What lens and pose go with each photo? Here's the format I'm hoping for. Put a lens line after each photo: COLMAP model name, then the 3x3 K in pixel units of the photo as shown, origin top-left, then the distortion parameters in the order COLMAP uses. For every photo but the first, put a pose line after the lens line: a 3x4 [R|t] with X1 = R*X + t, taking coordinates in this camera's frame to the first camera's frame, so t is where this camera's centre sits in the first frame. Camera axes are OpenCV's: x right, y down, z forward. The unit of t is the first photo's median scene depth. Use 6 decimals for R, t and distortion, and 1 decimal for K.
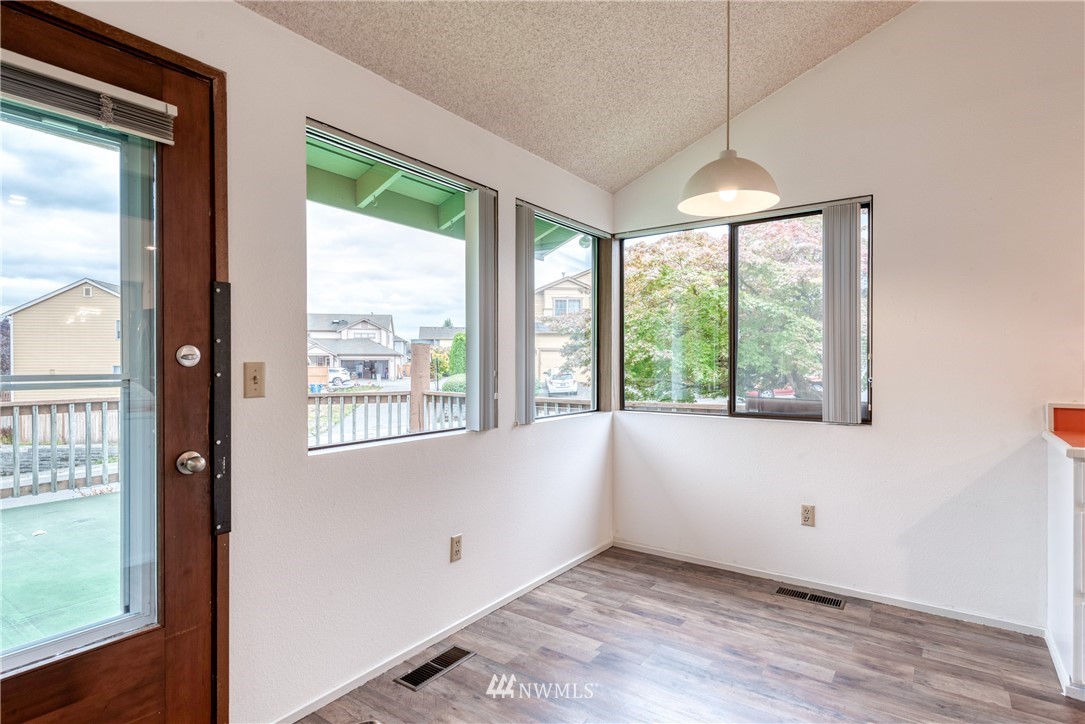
lens RADIAL K [[566.8, 0, 547.9], [0, 566.8, 364.9], [0, 0, 1]] dist [0.009569, -0.003062]
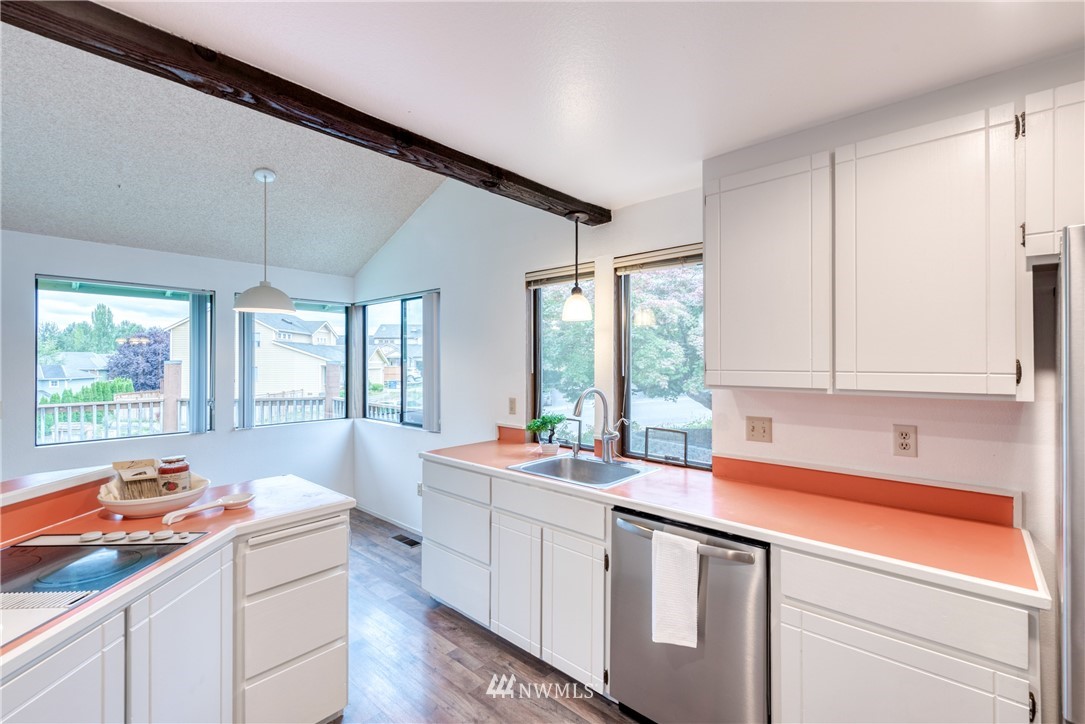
lens RADIAL K [[470.6, 0, 547.1], [0, 470.6, 358.8], [0, 0, 1]] dist [0.005347, -0.002114]
pose [[0.993653, -0.000779, -0.112488, 1.177861], [-0.000366, 0.999948, -0.010154, -0.101778], [0.112490, 0.010131, 0.993601, -0.316800]]
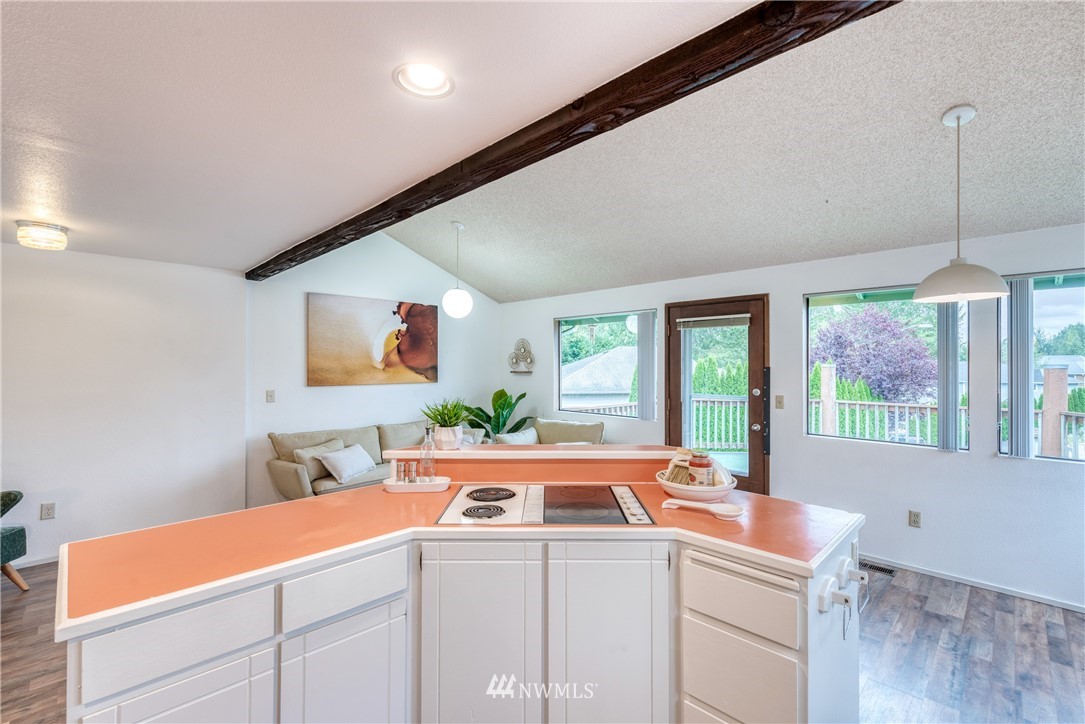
lens RADIAL K [[470.6, 0, 545.3], [0, 470.6, 359.0], [0, 0, 1]] dist [0.005347, -0.002114]
pose [[-0.167063, -0.011257, -0.985882, 1.348995], [-0.007423, 0.999921, -0.010160, -0.105350], [0.985918, 0.005620, -0.167133, 0.203991]]
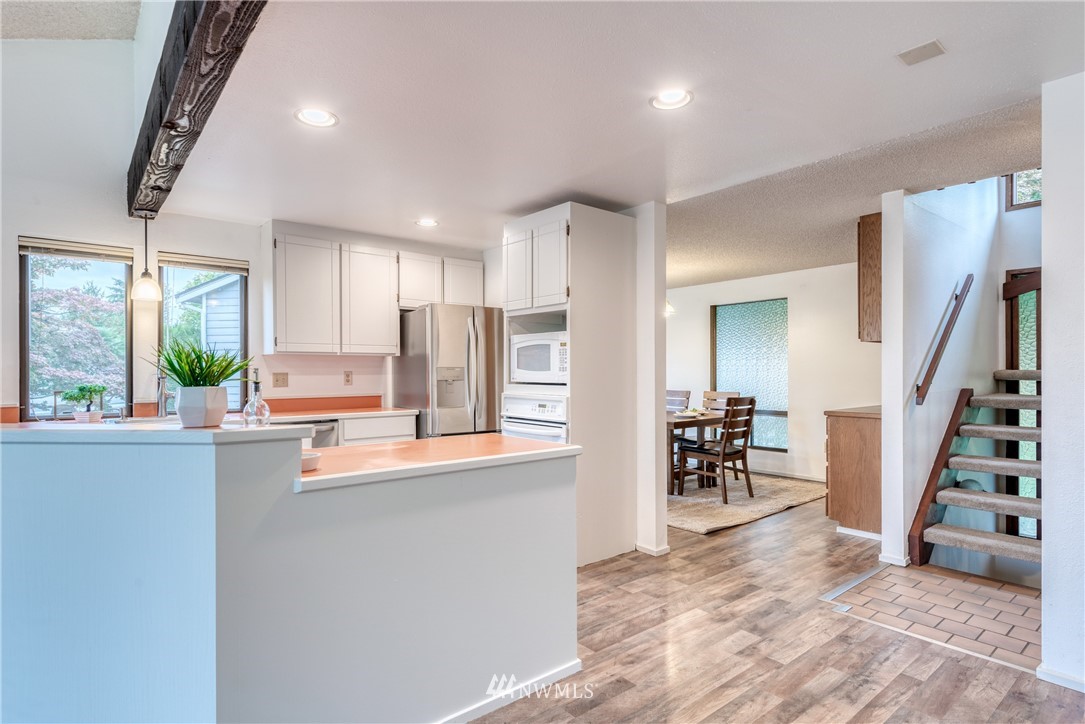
lens RADIAL K [[566.8, 0, 547.2], [0, 566.8, 371.0], [0, 0, 1]] dist [0.009569, -0.003062]
pose [[0.255566, -0.001588, 0.966790, -0.047161], [0.008826, 0.999961, -0.000690, -0.000369], [-0.966751, 0.008710, 0.255570, -0.677776]]
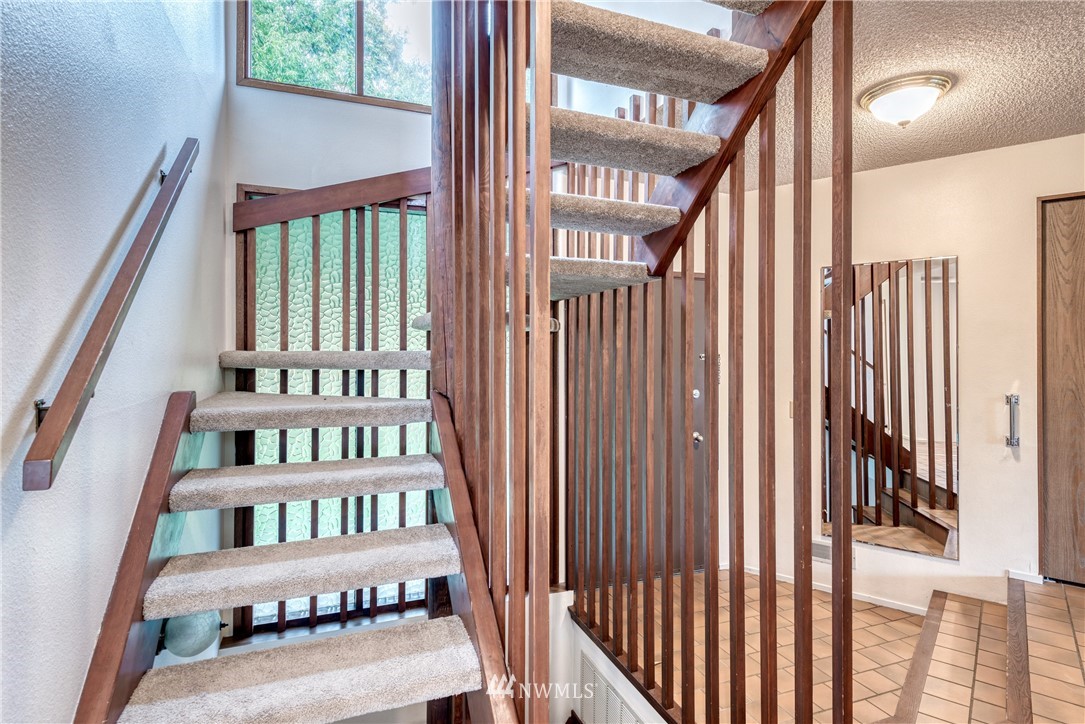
lens RADIAL K [[566.8, 0, 546.0], [0, 566.8, 354.3], [0, 0, 1]] dist [0.009569, -0.003062]
pose [[-0.834763, -0.005063, 0.550587, 1.108261], [-0.001315, 0.999973, 0.007202, 0.005444], [-0.550608, 0.005287, -0.834747, -1.092046]]
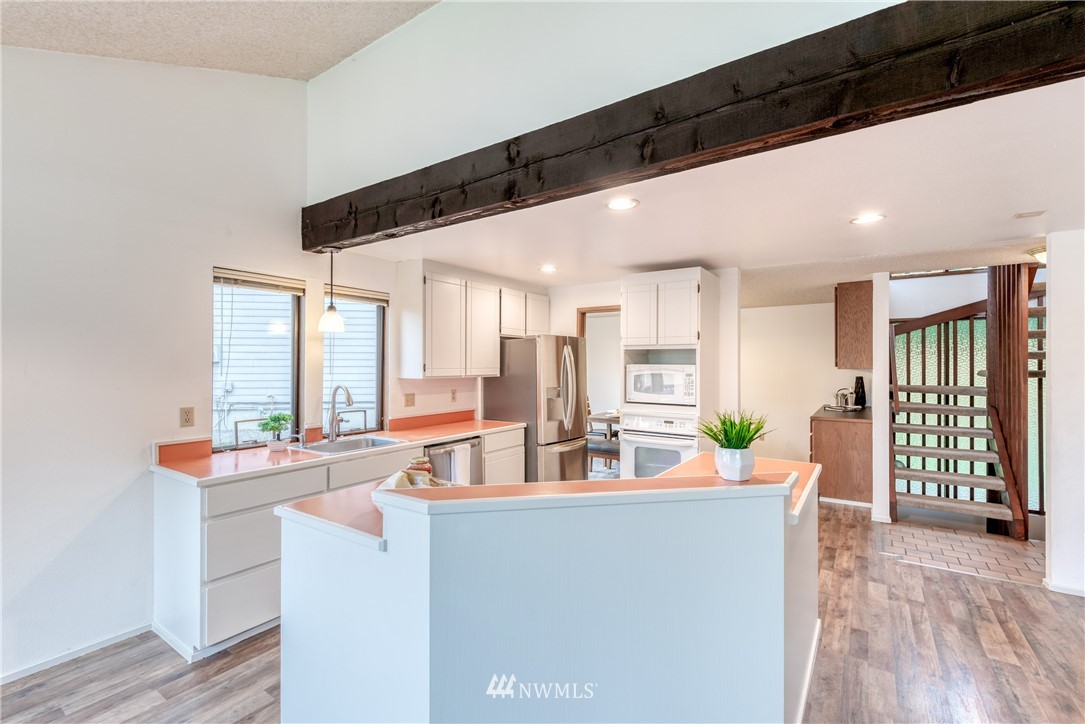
lens RADIAL K [[470.6, 0, 544.4], [0, 470.6, 363.5], [0, 0, 1]] dist [0.005347, -0.002114]
pose [[-0.018144, 0.001892, 0.999834, -0.189916], [0.003507, 0.999992, -0.001829, -0.104395], [-0.999829, 0.003474, -0.018151, 0.150403]]
